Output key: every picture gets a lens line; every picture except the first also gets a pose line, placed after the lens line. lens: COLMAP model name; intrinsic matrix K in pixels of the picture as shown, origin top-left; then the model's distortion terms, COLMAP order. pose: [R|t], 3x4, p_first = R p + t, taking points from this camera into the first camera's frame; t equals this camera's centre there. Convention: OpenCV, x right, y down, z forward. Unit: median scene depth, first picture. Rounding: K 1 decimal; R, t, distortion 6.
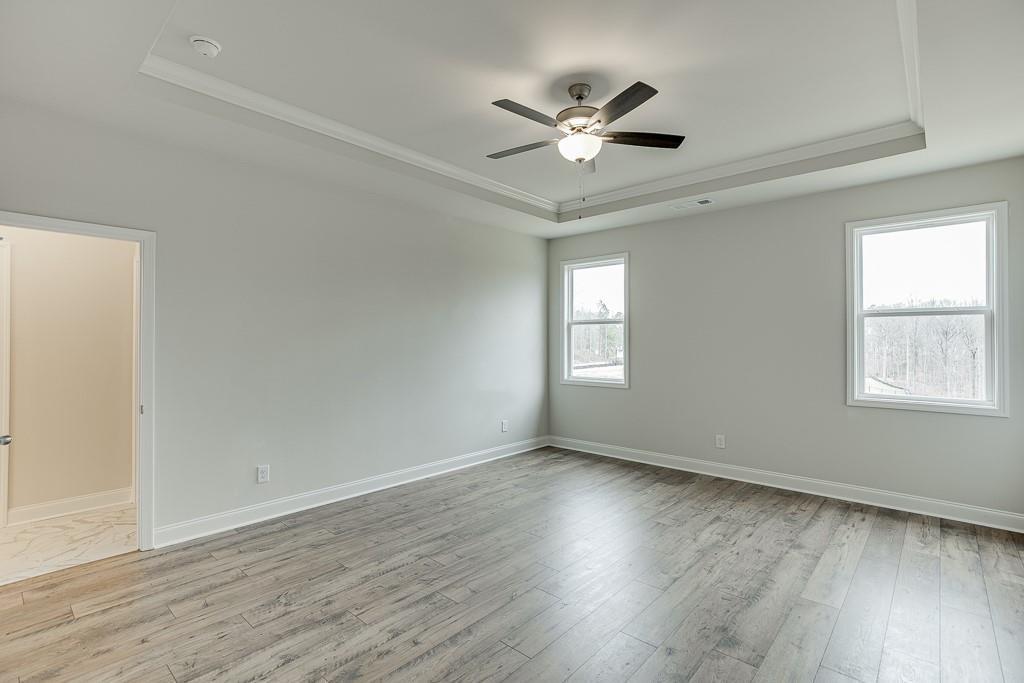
lens RADIAL K [[476.9, 0, 517.9], [0, 476.9, 338.0], [0, 0, 1]] dist [-0.003712, -0.000226]
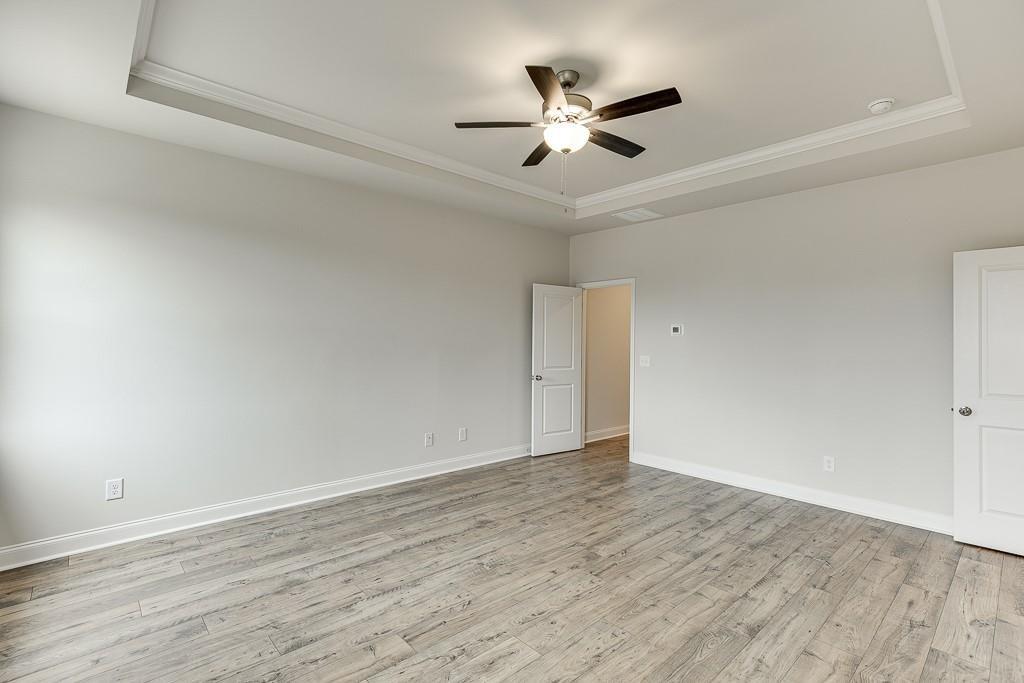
lens RADIAL K [[476.9, 0, 517.9], [0, 476.9, 338.0], [0, 0, 1]] dist [-0.003712, -0.000226]
pose [[-0.995357, -0.011747, 0.095528, 0.134722], [-0.013006, 0.999836, -0.012570, 0.016083], [-0.095364, -0.013754, -0.995347, 2.010591]]
